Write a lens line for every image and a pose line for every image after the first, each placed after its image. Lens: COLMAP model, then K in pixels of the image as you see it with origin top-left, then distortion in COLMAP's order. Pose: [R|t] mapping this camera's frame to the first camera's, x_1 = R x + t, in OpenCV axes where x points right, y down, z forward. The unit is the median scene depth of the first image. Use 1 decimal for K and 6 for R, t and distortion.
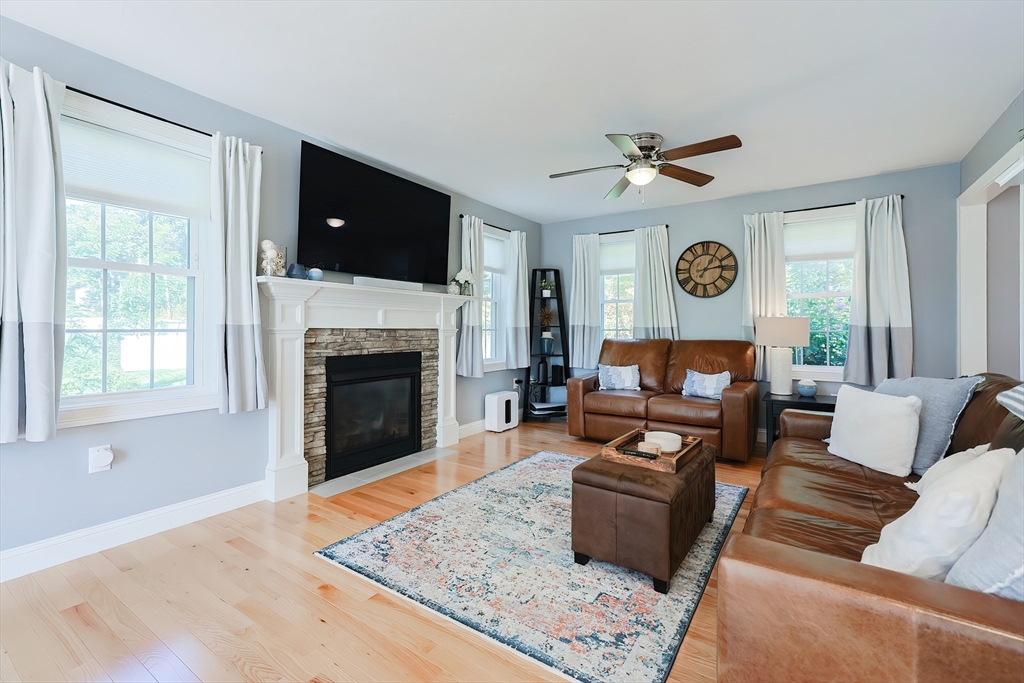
lens RADIAL K [[438.9, 0, 510.8], [0, 438.9, 323.4], [0, 0, 1]] dist [0.002632, 0.000158]
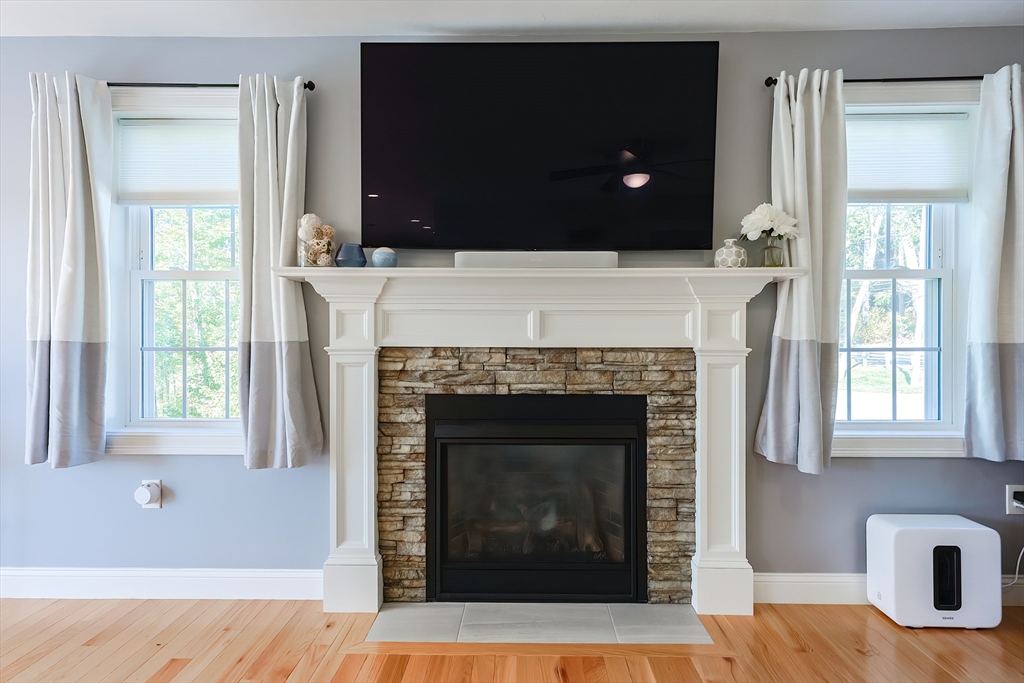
lens RADIAL K [[489.5, 0, 518.8], [0, 489.5, 344.7], [0, 0, 1]] dist [0.001539, 0.000325]
pose [[0.553086, 0.001023, -0.833124, 0.185340], [0.009485, 0.999927, 0.007524, 0.004333], [0.833070, -0.012064, 0.553036, 0.668159]]
